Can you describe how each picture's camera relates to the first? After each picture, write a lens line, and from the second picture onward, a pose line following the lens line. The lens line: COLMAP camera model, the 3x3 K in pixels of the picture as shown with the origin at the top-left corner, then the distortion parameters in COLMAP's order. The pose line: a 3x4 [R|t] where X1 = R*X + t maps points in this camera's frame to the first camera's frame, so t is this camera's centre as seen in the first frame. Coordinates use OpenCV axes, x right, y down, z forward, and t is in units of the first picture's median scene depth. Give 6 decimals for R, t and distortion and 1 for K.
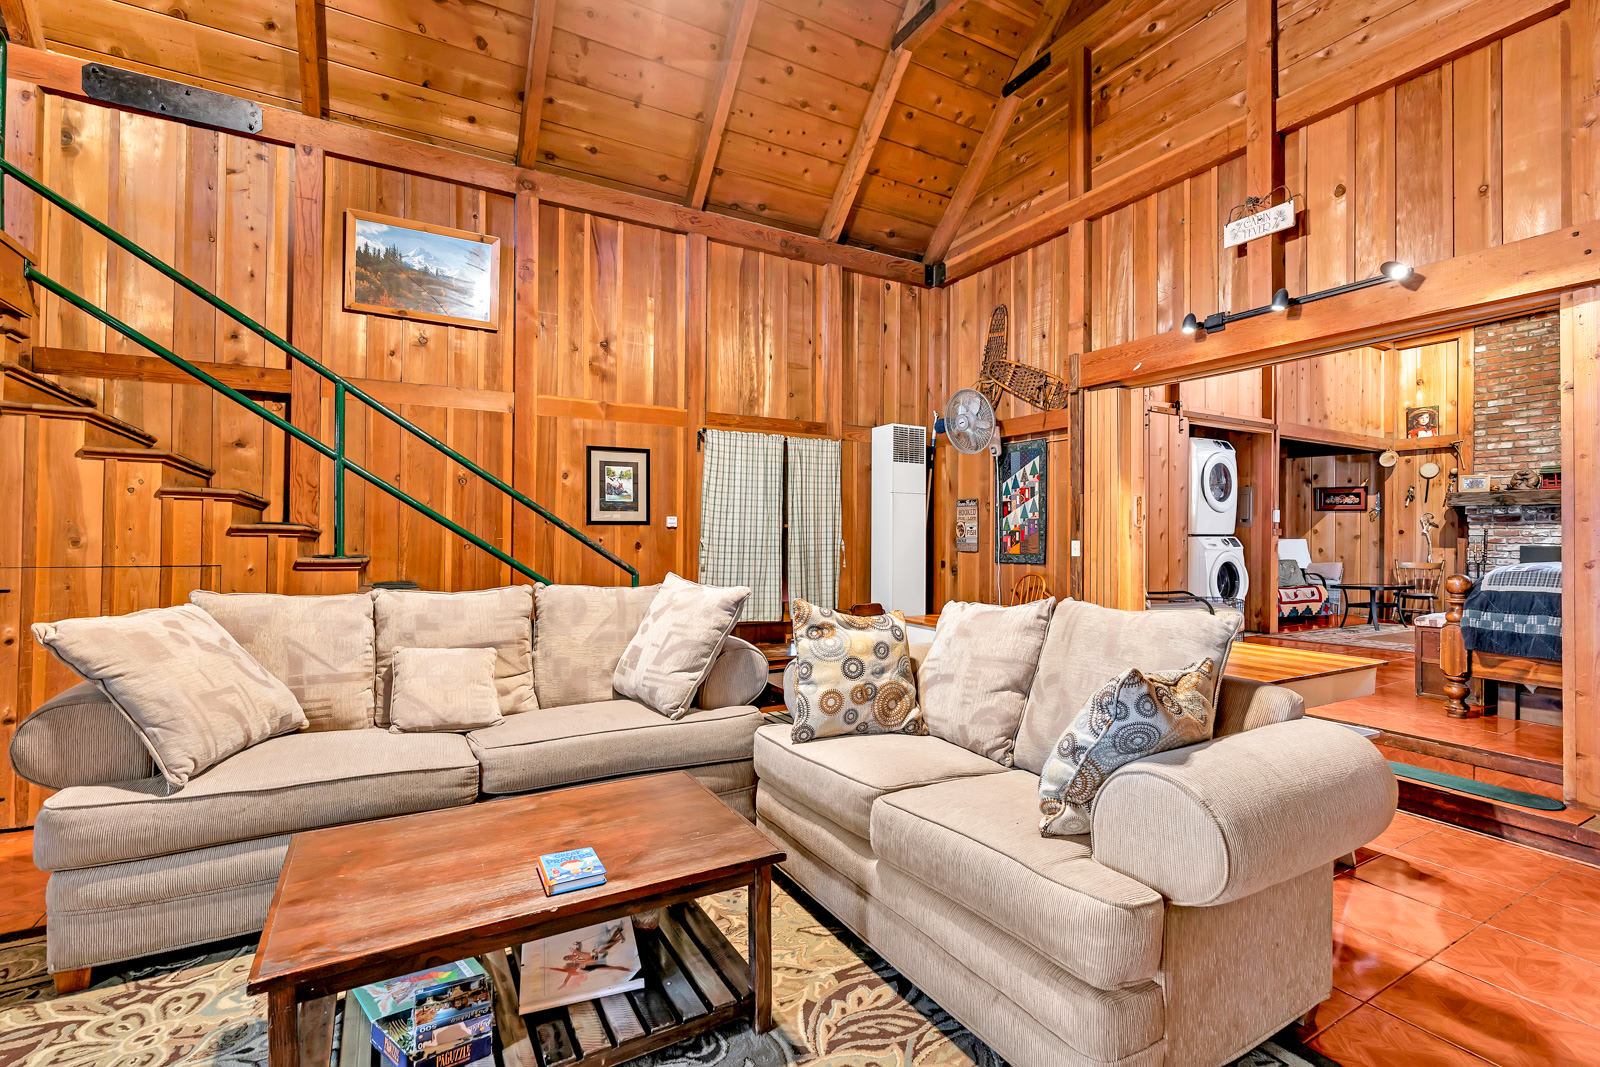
lens RADIAL K [[722.6, 0, 799.8], [0, 722.6, 531.8], [0, 0, 1]] dist [0.000015, 0.000016]
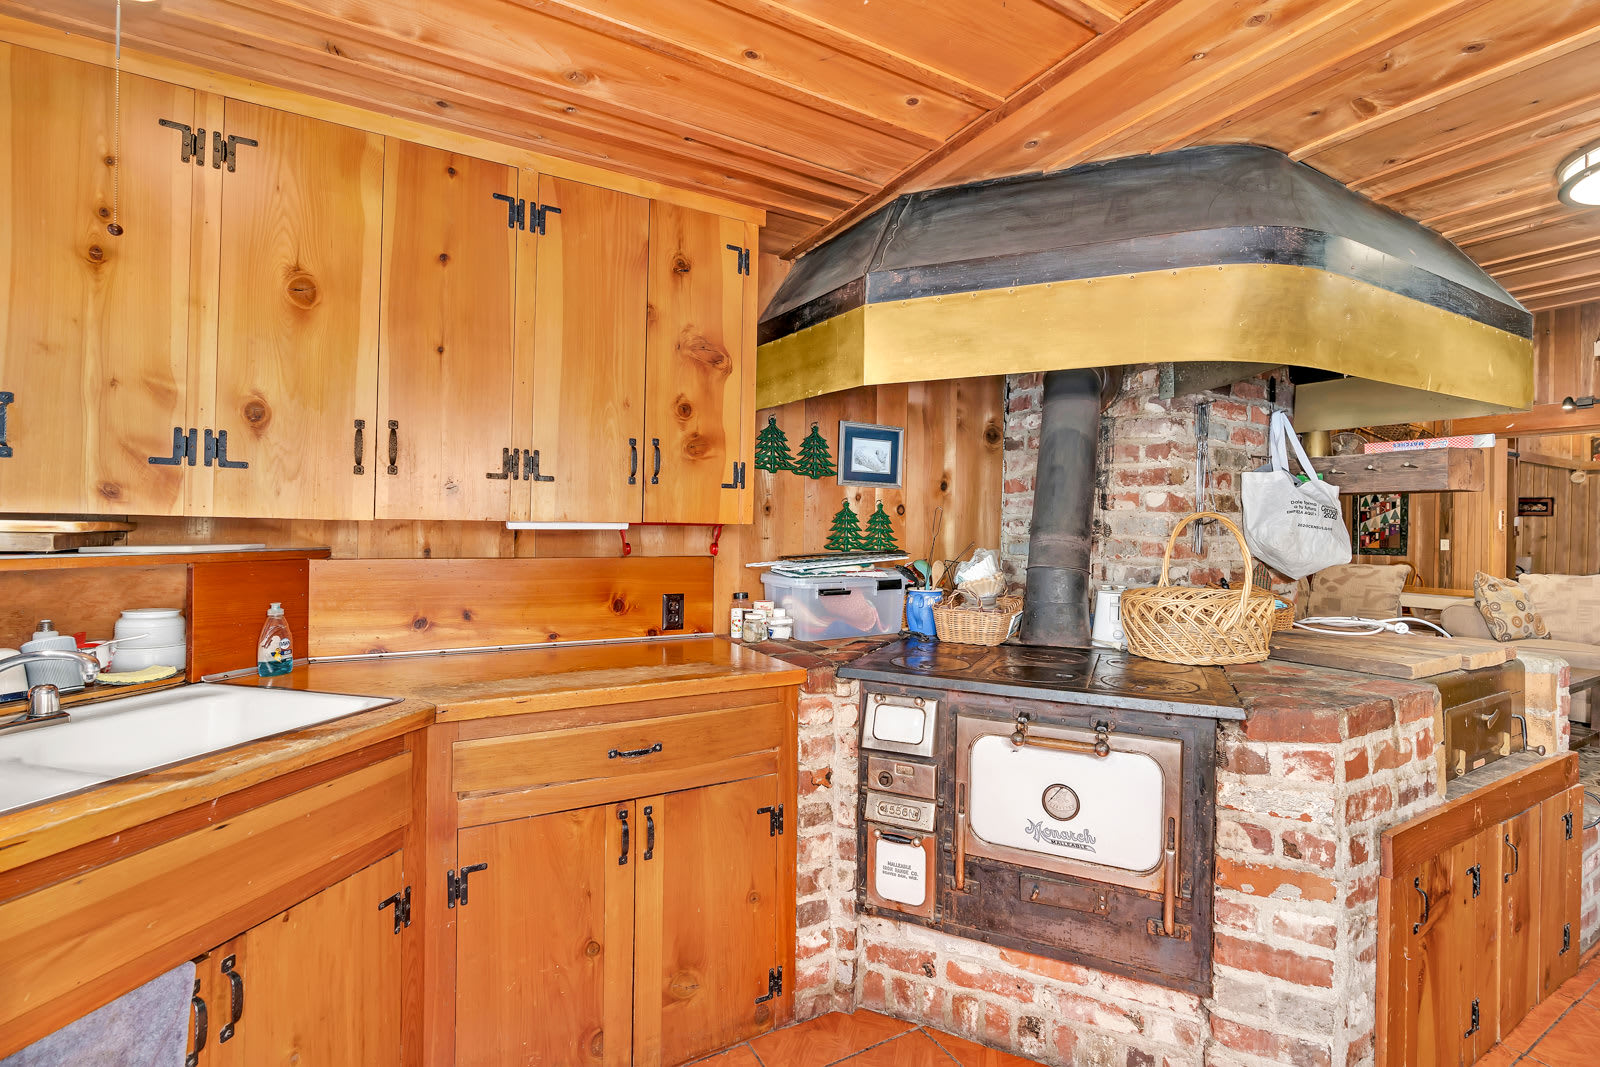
lens RADIAL K [[723.8, 0, 798.6], [0, 723.8, 532.7], [0, 0, 1]] dist [-0.000434, 0.000262]
pose [[0.999940, 0.010632, -0.002798, -0.846216], [-0.010588, 0.999823, 0.015566, -0.010020], [0.002963, -0.015536, 0.999875, -0.440399]]
